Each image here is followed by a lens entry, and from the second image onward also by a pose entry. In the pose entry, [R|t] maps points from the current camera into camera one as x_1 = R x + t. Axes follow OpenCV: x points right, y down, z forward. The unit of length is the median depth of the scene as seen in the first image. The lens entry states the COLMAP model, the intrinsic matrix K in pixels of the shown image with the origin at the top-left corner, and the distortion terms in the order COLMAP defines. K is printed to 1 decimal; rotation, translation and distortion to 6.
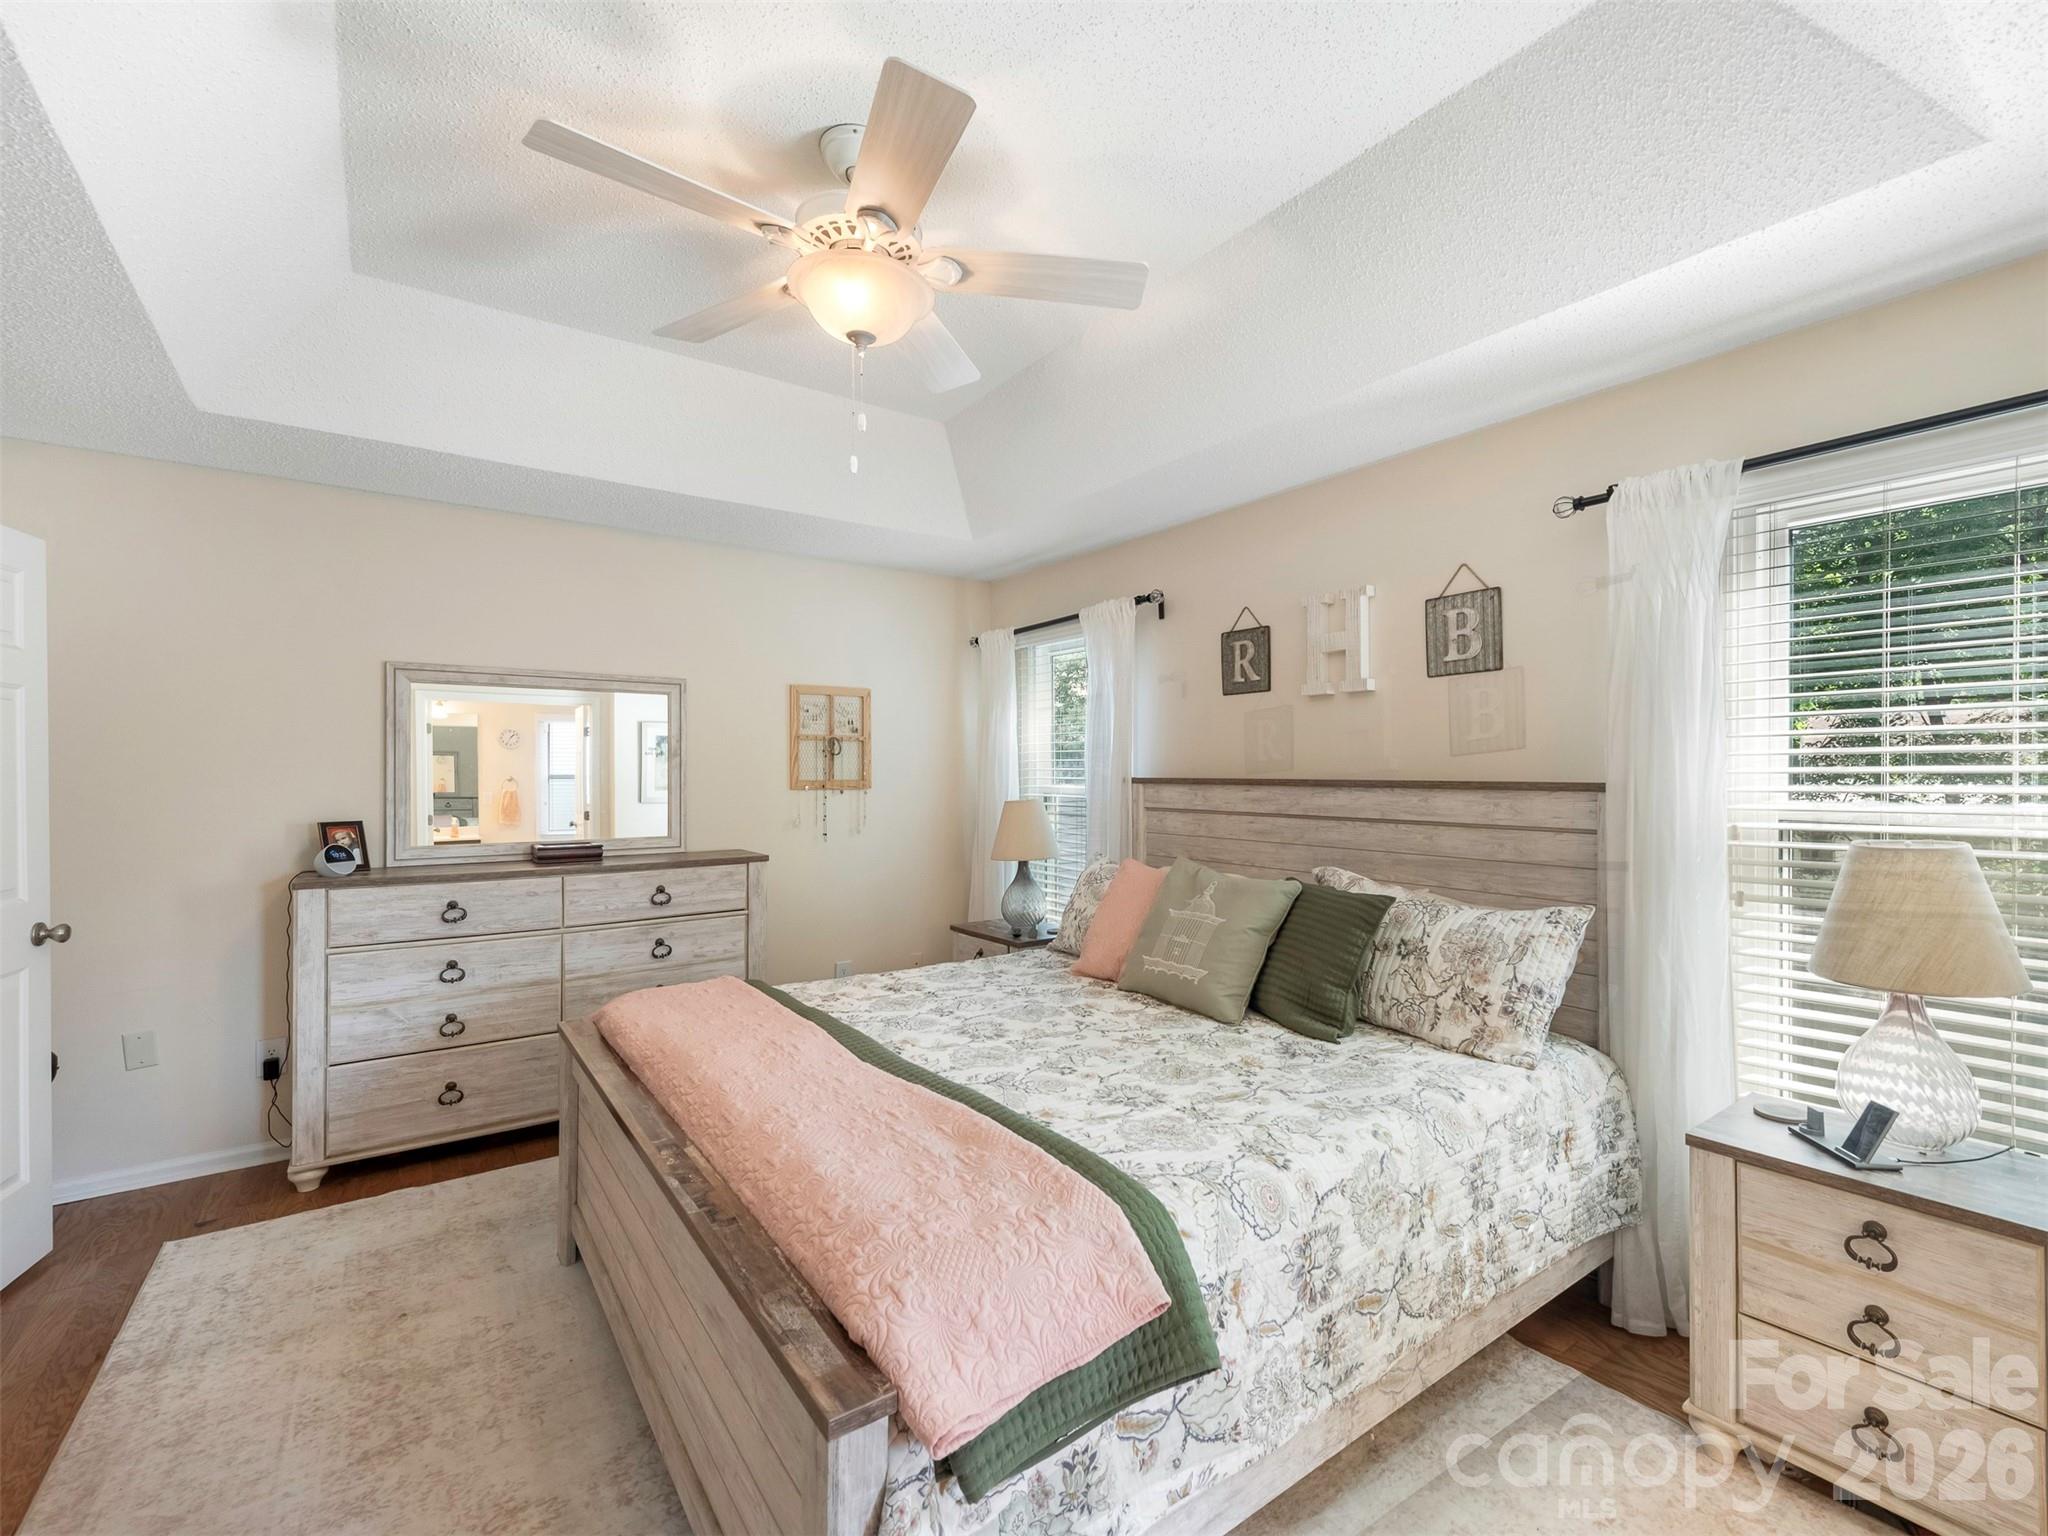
lens RADIAL K [[928.5, 0, 1015.5], [0, 928.5, 766.9], [0, 0, 1]] dist [0.018691, -0.011126]
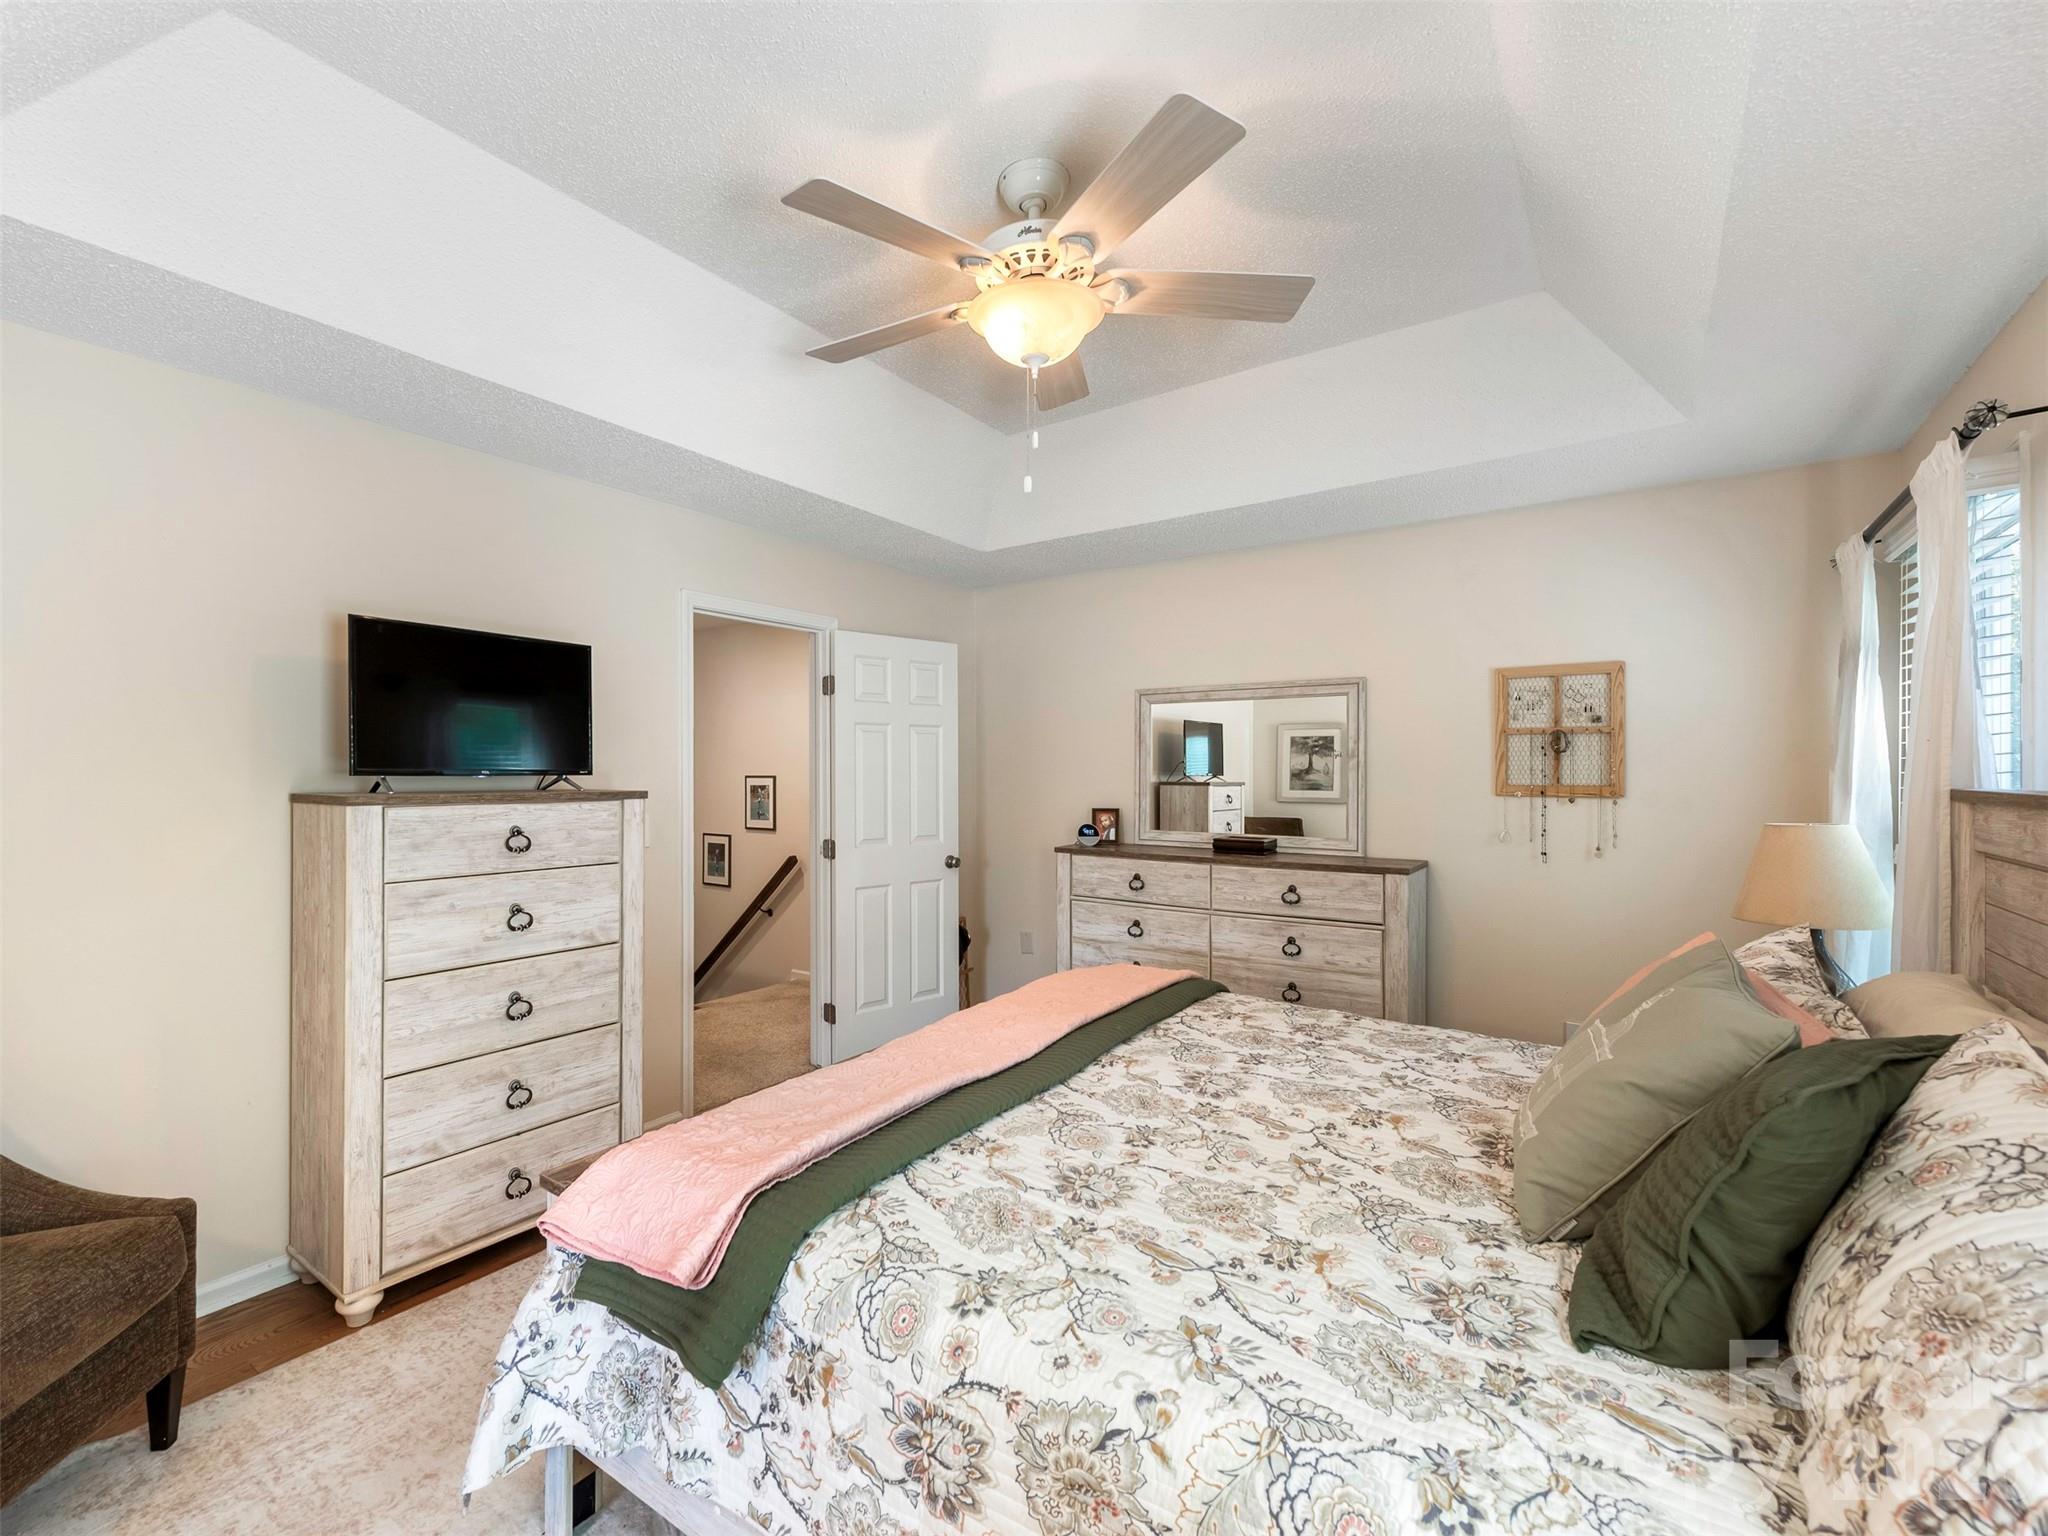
lens RADIAL K [[928.5, 0, 1015.5], [0, 928.5, 766.9], [0, 0, 1]] dist [0.018691, -0.011126]
pose [[0.299215, -0.002600, -0.954182, 0.668675], [0.004208, 0.999990, -0.001406, -0.002706], [0.954176, -0.003594, 0.299223, 0.541170]]
